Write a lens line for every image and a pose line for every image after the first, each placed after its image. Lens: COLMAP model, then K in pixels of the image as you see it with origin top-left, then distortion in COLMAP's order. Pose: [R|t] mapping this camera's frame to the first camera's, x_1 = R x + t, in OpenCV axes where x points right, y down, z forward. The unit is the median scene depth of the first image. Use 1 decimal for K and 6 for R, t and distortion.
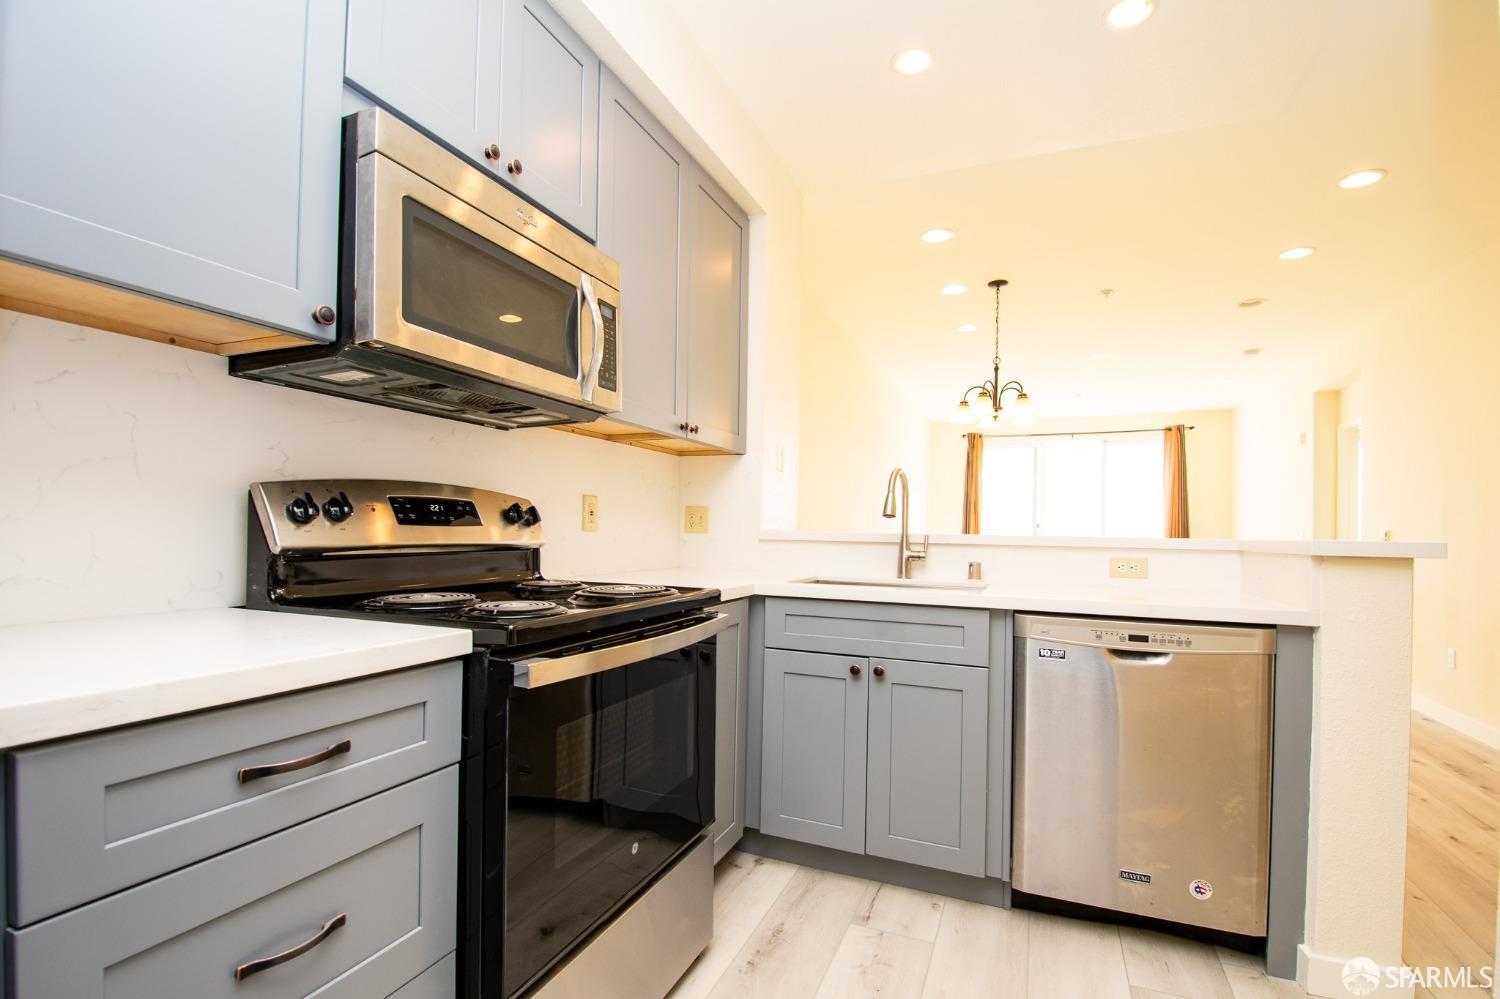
lens RADIAL K [[677.3, 0, 753.8], [0, 677.3, 526.1], [0, 0, 1]] dist [-0.002212, -0.016013]
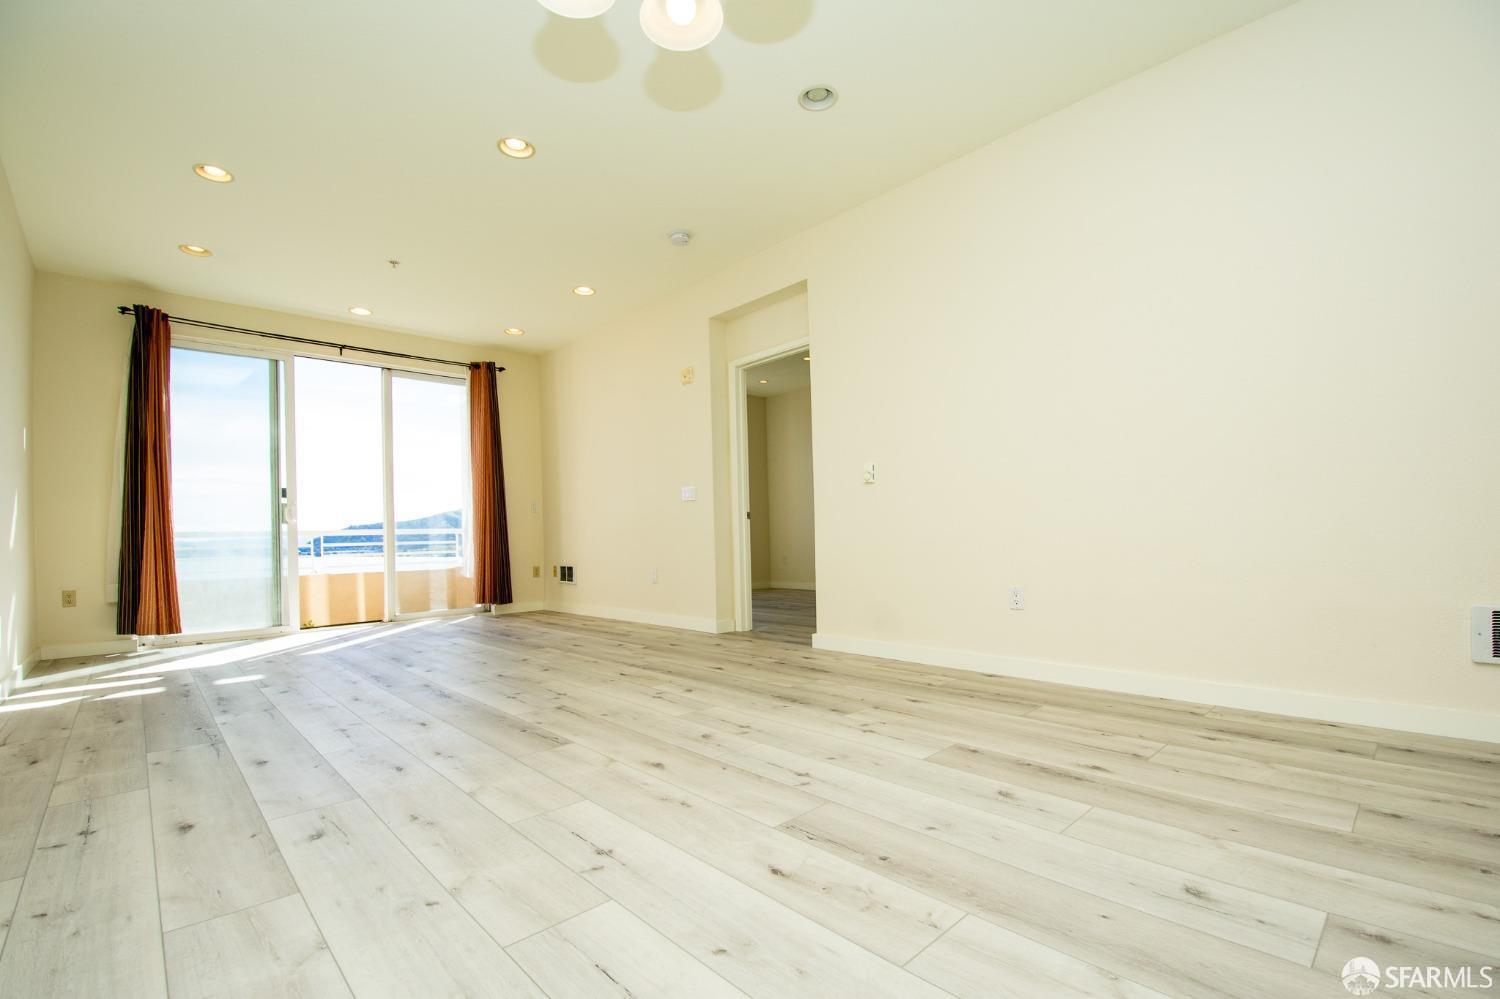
lens RADIAL K [[657.3, 0, 750.1], [0, 657.3, 526.2], [0, 0, 1]] dist [0.006668, -0.017867]
pose [[0.400814, -0.010425, 0.916100, 0.235771], [0.026213, 0.999656, -0.000093, 0.162354], [-0.915784, 0.024051, 0.400949, 1.610355]]
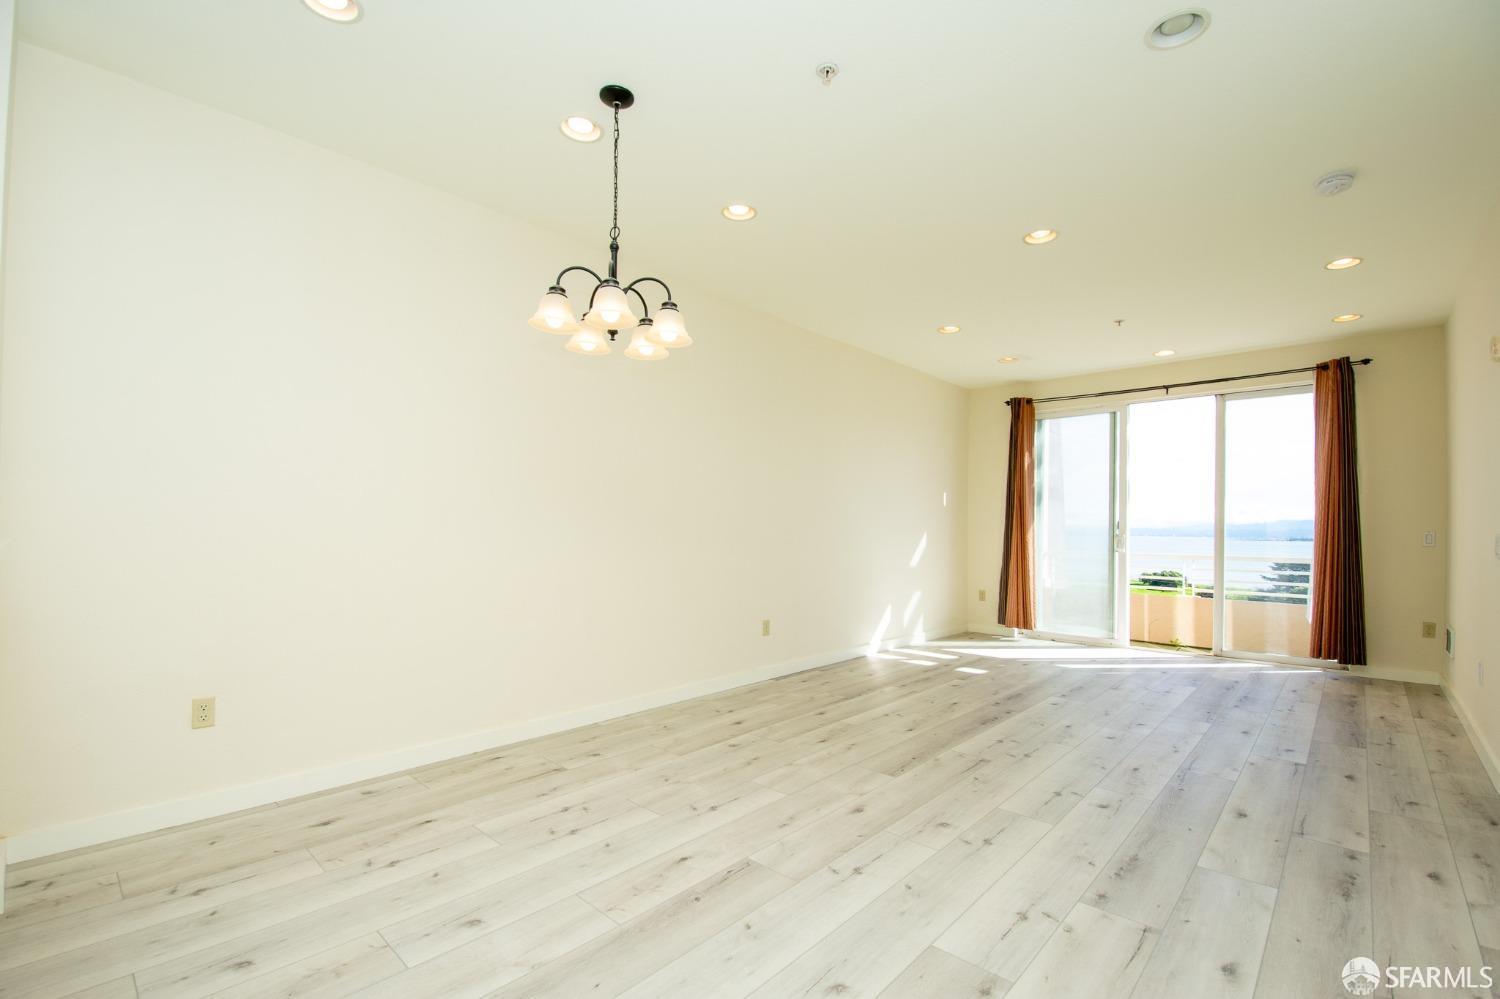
lens RADIAL K [[657.3, 0, 750.1], [0, 657.3, 526.2], [0, 0, 1]] dist [0.006668, -0.017867]
pose [[0.940782, -0.005344, -0.338969, 1.210789], [0.004802, 0.999985, -0.002440, 0.002615], [0.338977, 0.000668, 0.940794, 0.976907]]
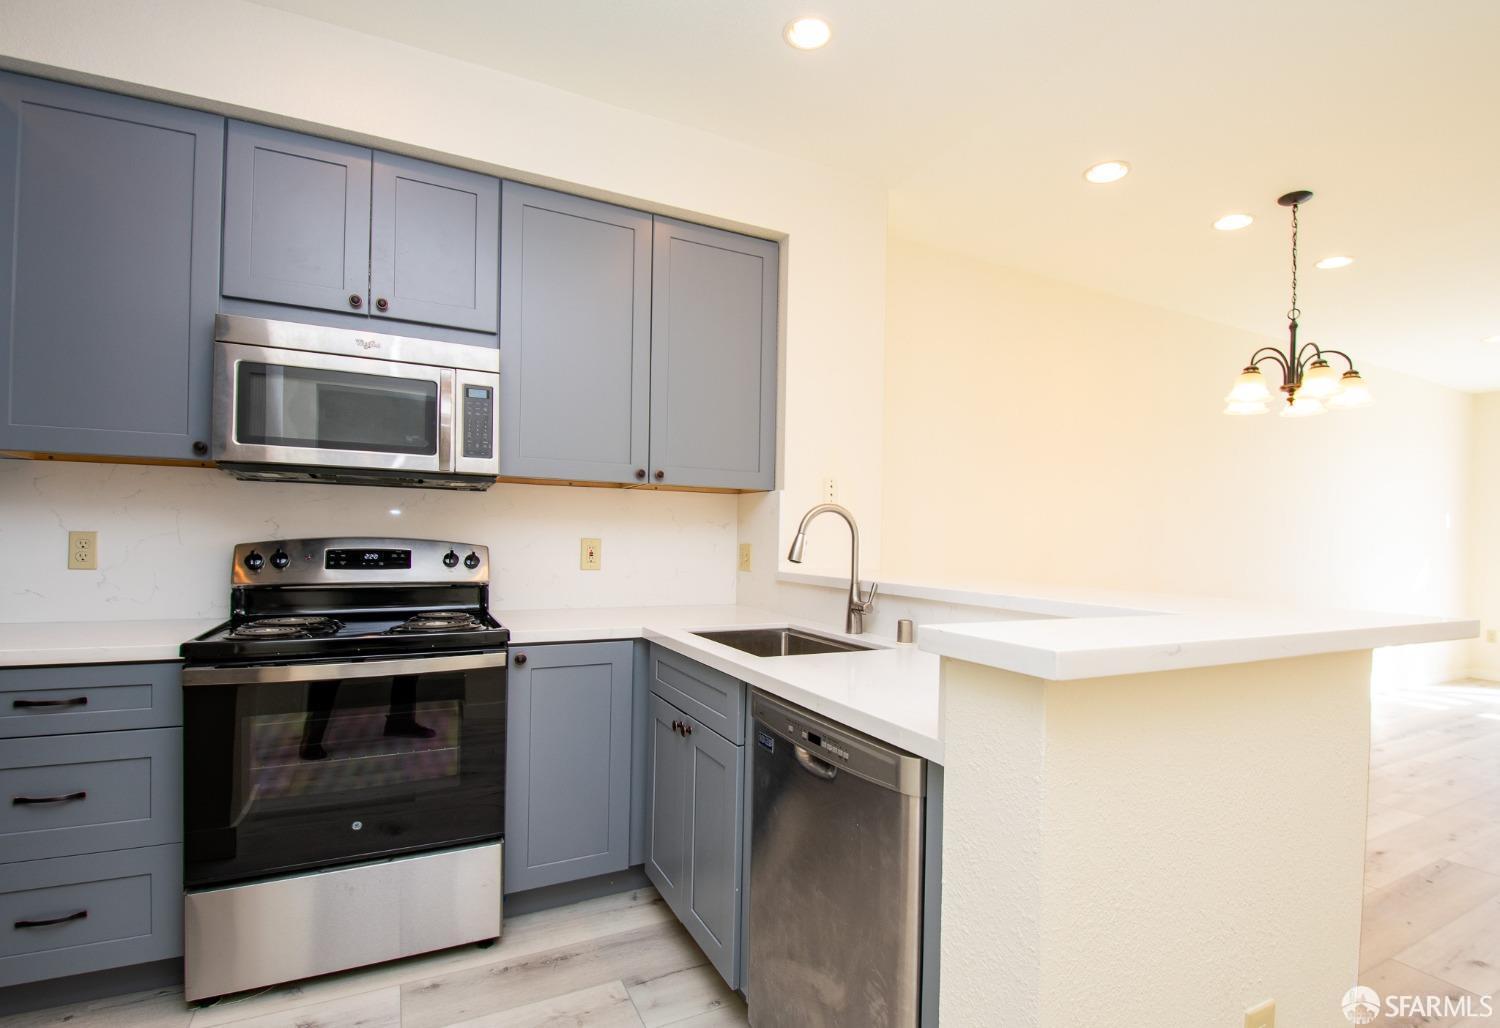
lens RADIAL K [[721.2, 0, 773.2], [0, 721.2, 545.3], [0, 0, 1]] dist [-0.017960, -0.000935]
pose [[0.771034, 0.001388, -0.636792, 0.769615], [-0.001227, 0.999999, 0.000694, -0.035853], [0.636793, 0.000246, 0.771035, 0.265365]]
